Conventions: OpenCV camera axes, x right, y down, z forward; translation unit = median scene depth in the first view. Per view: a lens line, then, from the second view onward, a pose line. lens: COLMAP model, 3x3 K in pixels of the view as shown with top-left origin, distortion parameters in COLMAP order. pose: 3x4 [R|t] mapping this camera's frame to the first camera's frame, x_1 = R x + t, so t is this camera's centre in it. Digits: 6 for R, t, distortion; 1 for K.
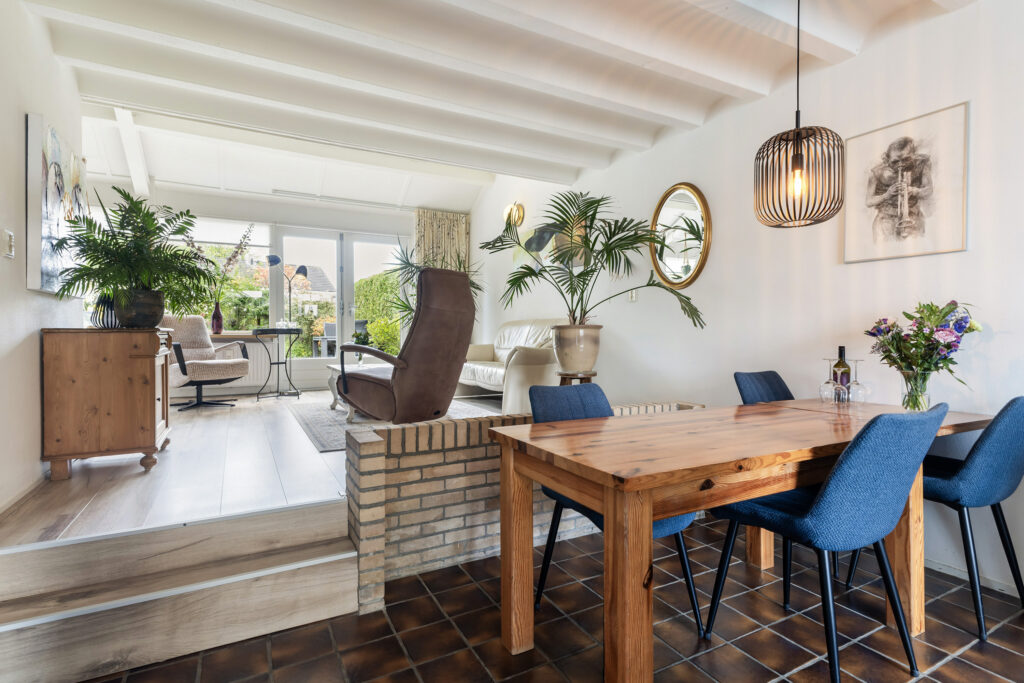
lens RADIAL K [[500.6, 0, 511.7], [0, 500.6, 336.2], [0, 0, 1]] dist [0.020110, -0.005983]
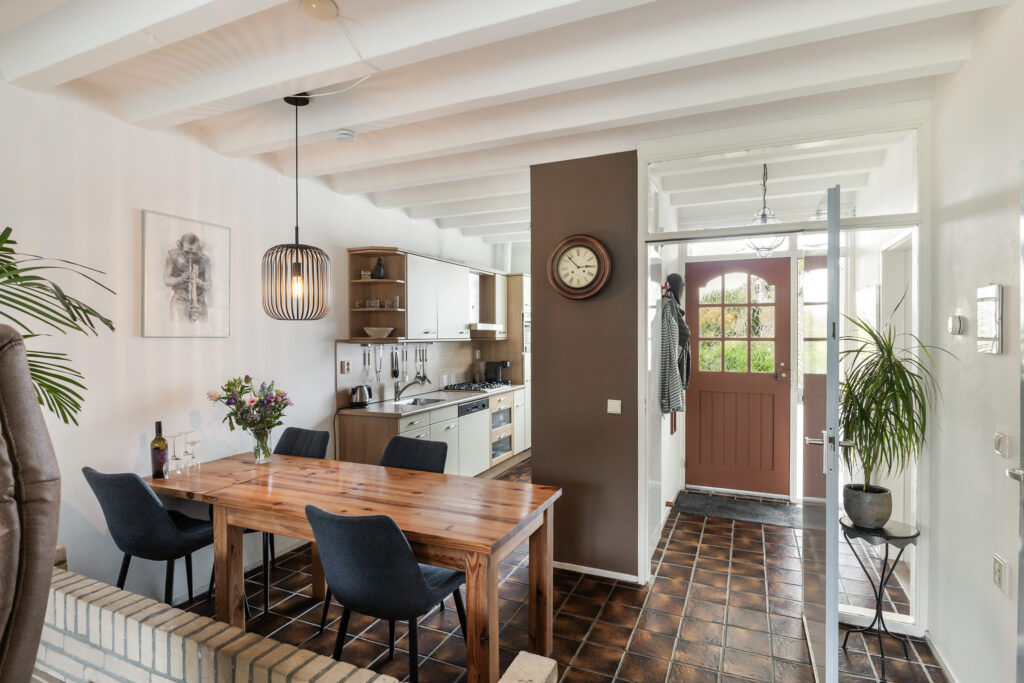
lens RADIAL K [[532.1, 0, 512.5], [0, 532.1, 339.1], [0, 0, 1]] dist [-0.004139, -0.002749]
pose [[-0.606703, -0.003715, 0.794920, -0.290681], [0.006934, 0.999926, 0.009965, -0.072256], [-0.794899, 0.011558, -0.606632, 0.526374]]
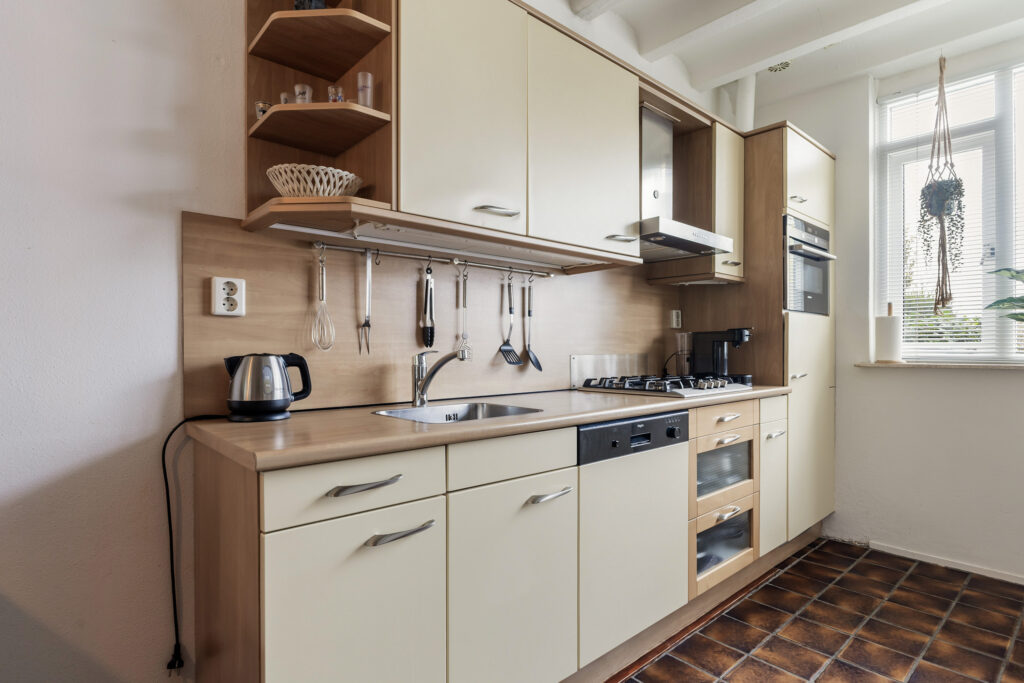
lens RADIAL K [[532.1, 0, 527.5], [0, 532.1, 350.1], [0, 0, 1]] dist [-0.004139, -0.002749]
pose [[-0.246223, -0.004893, 0.969201, 0.179288], [0.001492, 0.999984, 0.005428, -0.000837], [-0.969212, 0.002782, -0.246212, 0.170817]]
